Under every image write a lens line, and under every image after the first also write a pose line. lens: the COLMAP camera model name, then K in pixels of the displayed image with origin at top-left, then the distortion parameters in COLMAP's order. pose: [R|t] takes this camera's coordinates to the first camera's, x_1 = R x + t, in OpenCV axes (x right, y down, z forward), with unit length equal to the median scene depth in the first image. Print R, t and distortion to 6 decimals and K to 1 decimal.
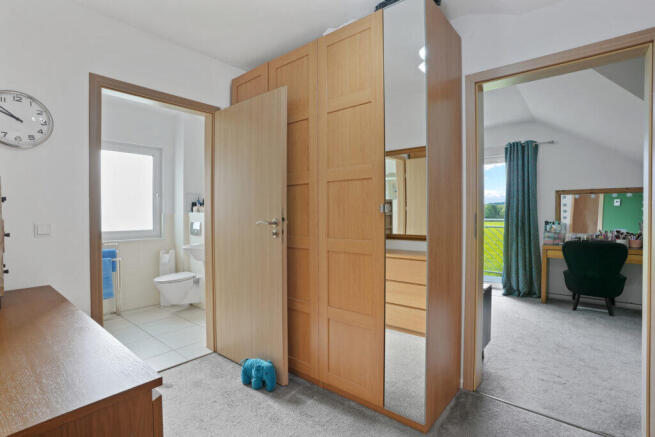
lens RADIAL K [[317.8, 0, 327.5], [0, 317.8, 218.5], [0, 0, 1]] dist [-0.049916, 0.000877]
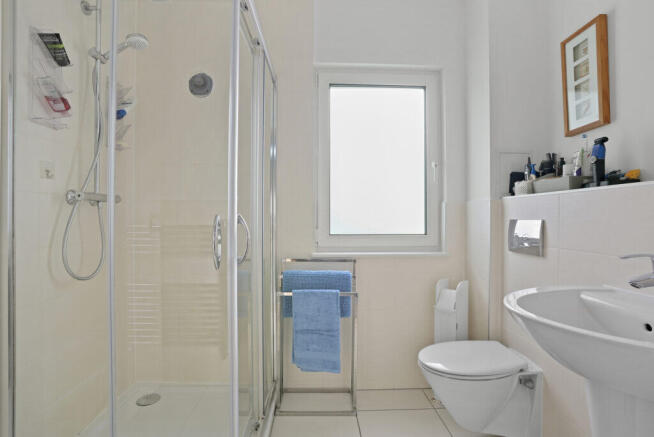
lens RADIAL K [[317.3, 0, 327.0], [0, 317.3, 218.5], [0, 0, 1]] dist [-0.049916, 0.000877]
pose [[0.666253, -0.002310, -0.745722, -0.294613], [-0.016849, 0.999693, -0.018149, 0.021835], [0.745535, 0.024657, 0.666010, 0.562857]]
